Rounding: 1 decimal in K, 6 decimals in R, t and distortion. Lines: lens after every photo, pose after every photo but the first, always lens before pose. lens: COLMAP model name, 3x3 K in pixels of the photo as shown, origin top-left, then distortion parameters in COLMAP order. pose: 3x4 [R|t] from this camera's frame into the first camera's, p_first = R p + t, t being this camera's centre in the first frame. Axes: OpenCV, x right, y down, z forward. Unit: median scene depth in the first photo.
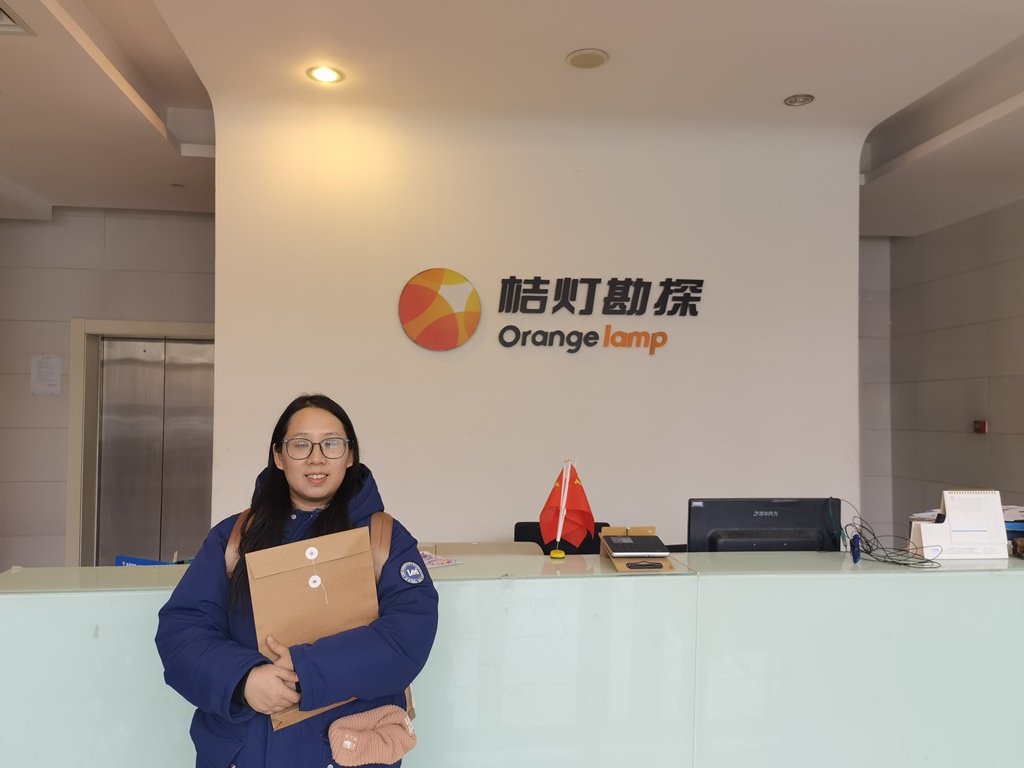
lens RADIAL K [[796.2, 0, 512.6], [0, 796.2, 381.2], [0, 0, 1]] dist [0.067985, 0.004789]
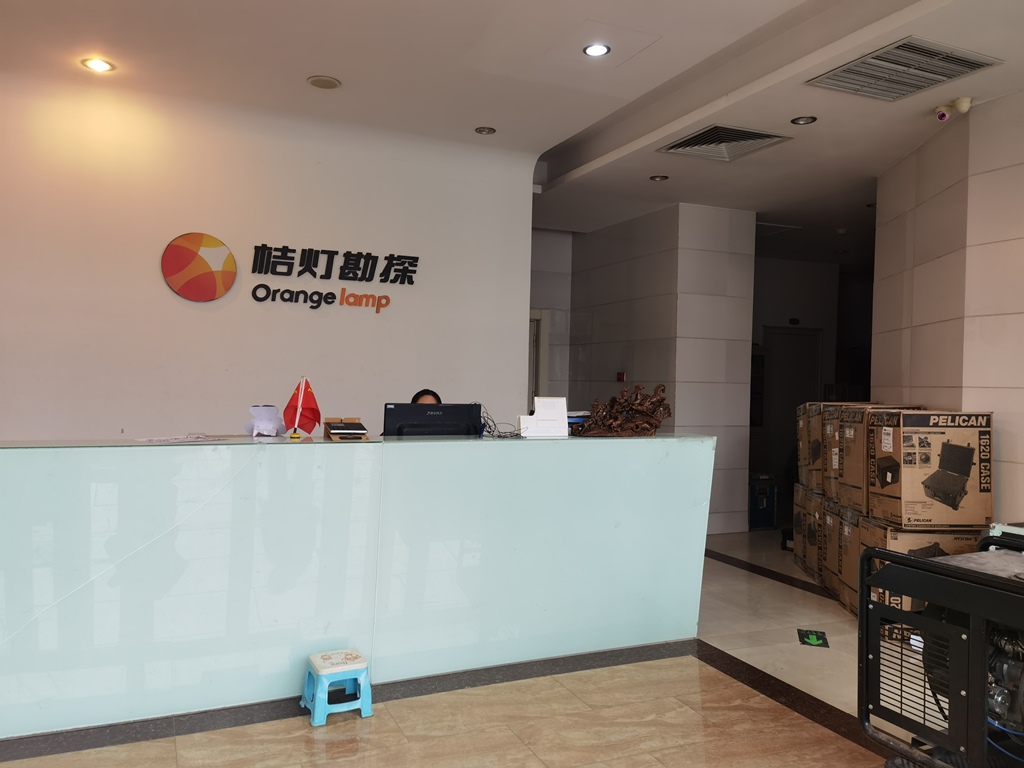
lens RADIAL K [[796.2, 0, 515.9], [0, 796.2, 389.5], [0, 0, 1]] dist [0.067985, 0.004789]
pose [[0.952933, 0.009977, 0.303017, -0.003382], [-0.025715, 0.998517, 0.047993, 0.023249], [-0.302089, -0.053527, 0.951776, -0.312616]]
